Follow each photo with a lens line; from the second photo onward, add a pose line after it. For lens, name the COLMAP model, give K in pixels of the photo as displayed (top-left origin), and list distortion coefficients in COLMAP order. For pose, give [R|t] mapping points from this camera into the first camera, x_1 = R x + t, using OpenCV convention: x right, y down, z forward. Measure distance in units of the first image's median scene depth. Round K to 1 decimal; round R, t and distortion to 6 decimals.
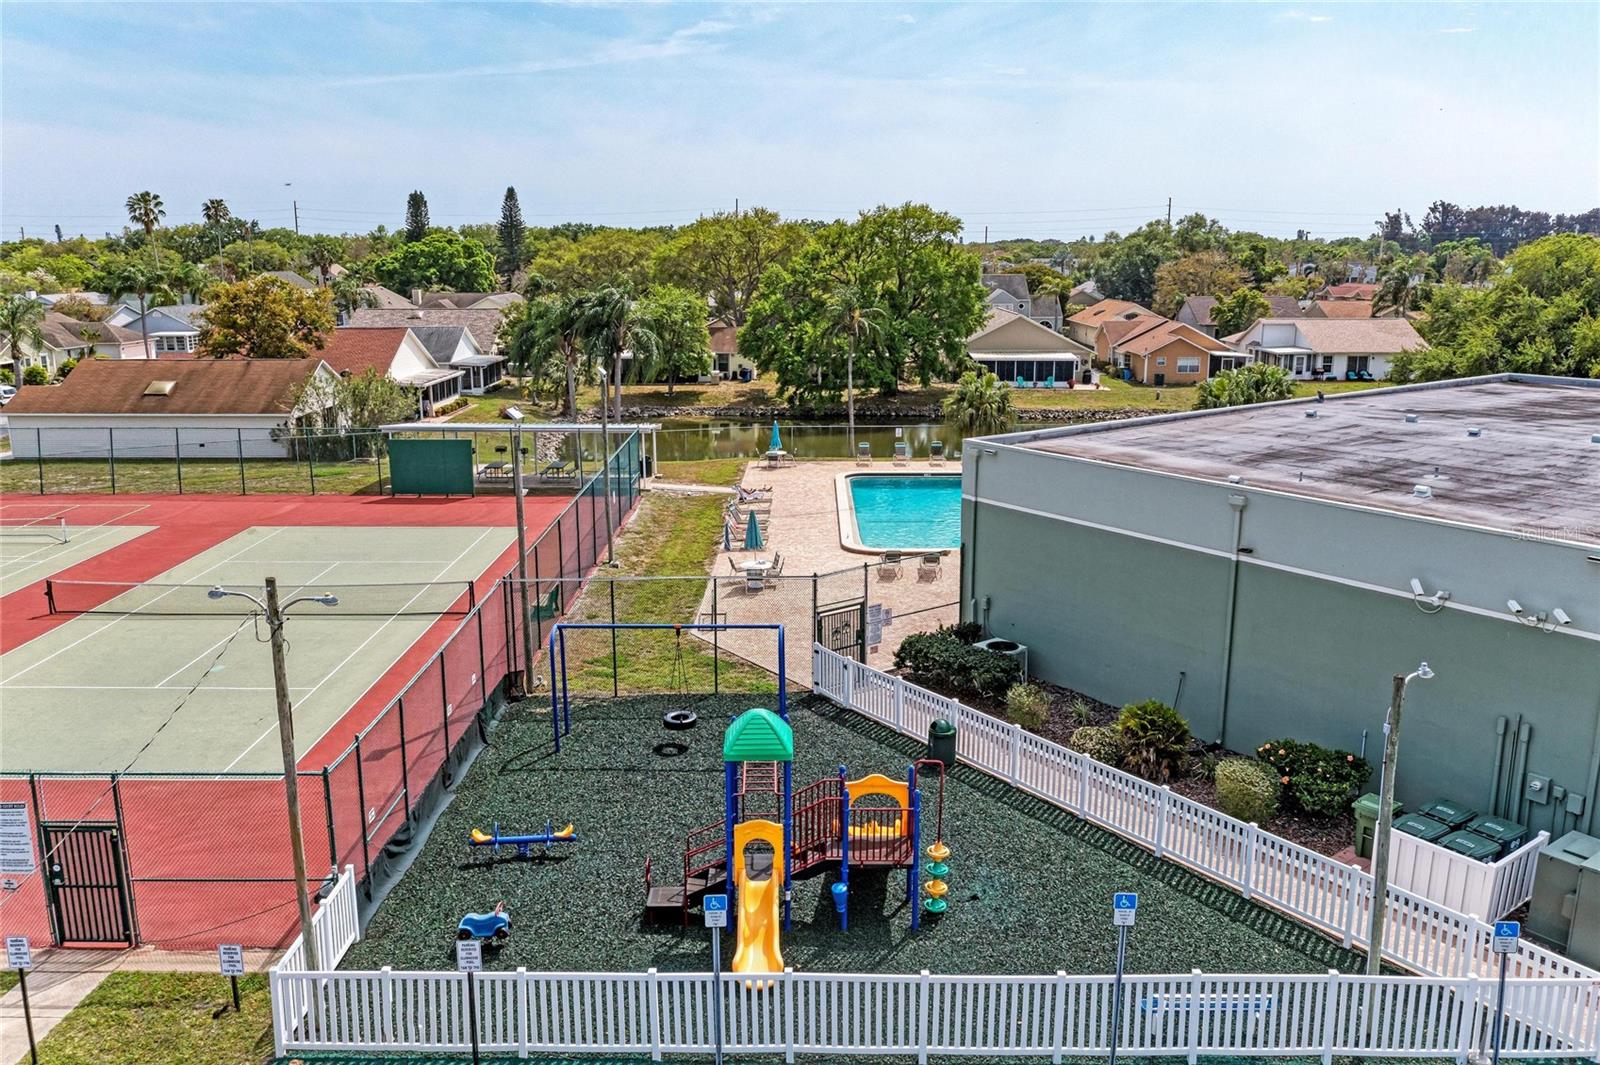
lens RADIAL K [[1297.8, 0, 818.1], [0, 1297.8, 531.6], [0, 0, 1]] dist [-0.005729, 0.002092]
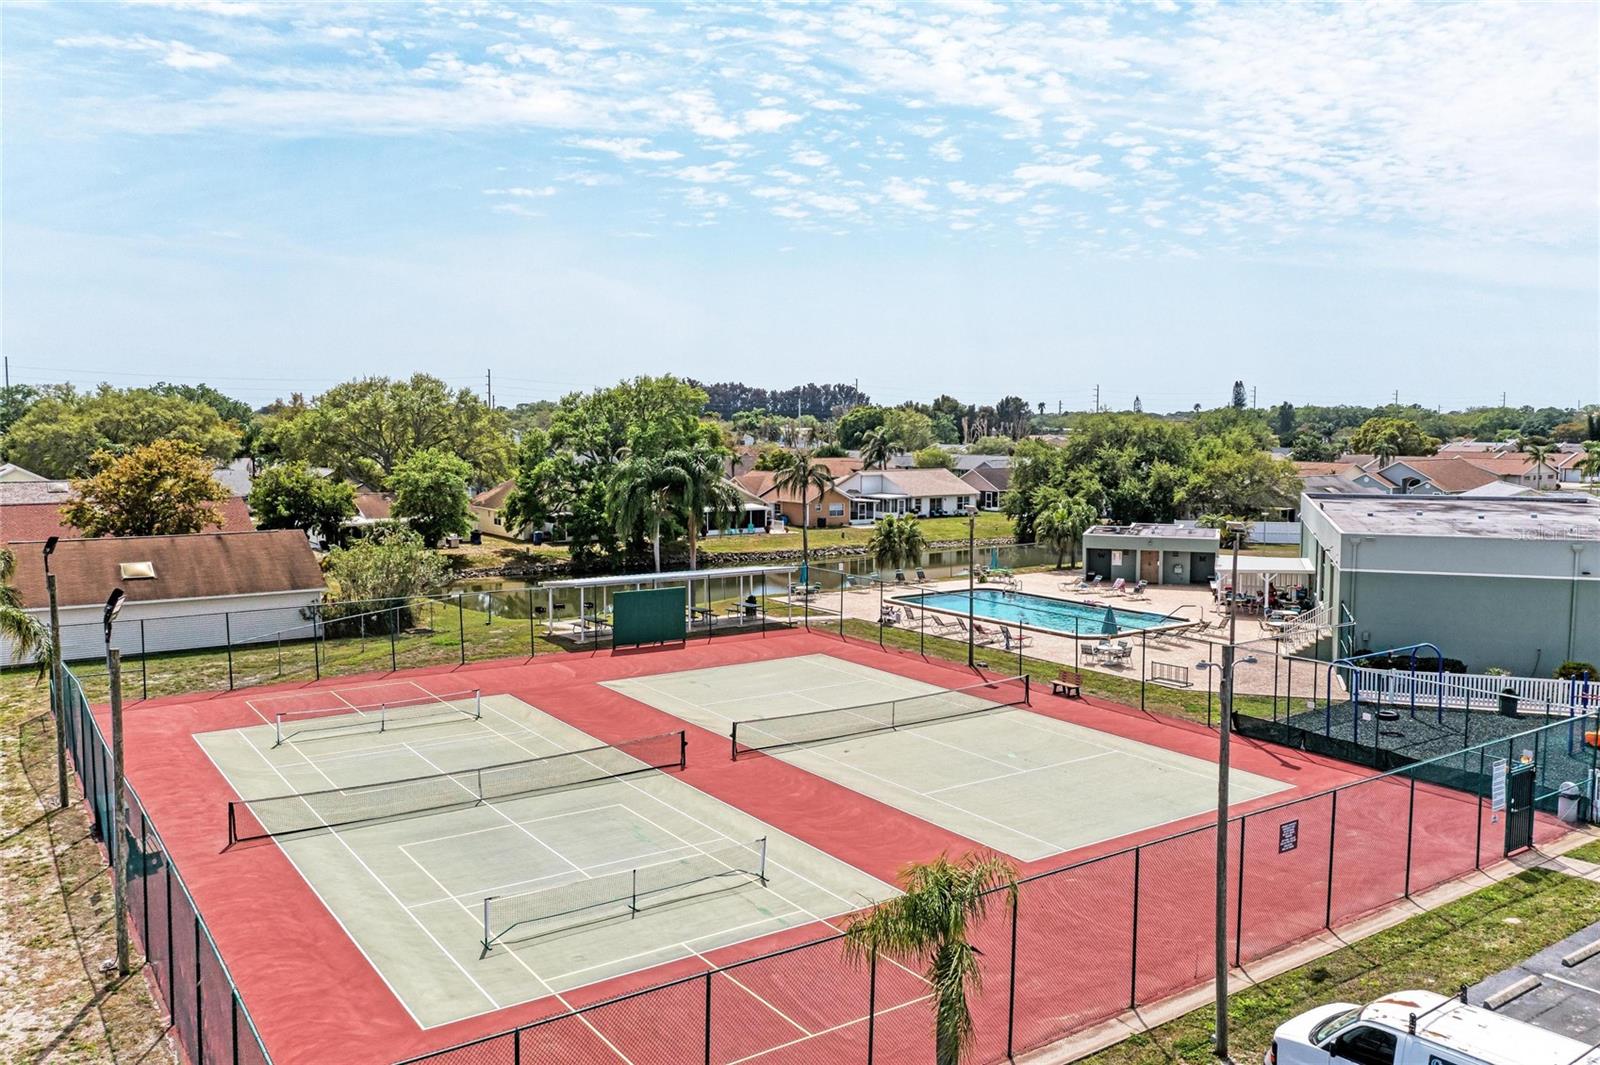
lens RADIAL K [[1297.8, 0, 818.1], [0, 1297.8, 531.6], [0, 0, 1]] dist [-0.005729, 0.002092]
pose [[0.795048, -0.047643, 0.604672, -0.466238], [0.123593, 0.988720, -0.084601, -0.006883], [-0.593821, 0.141995, 0.791969, 0.046673]]
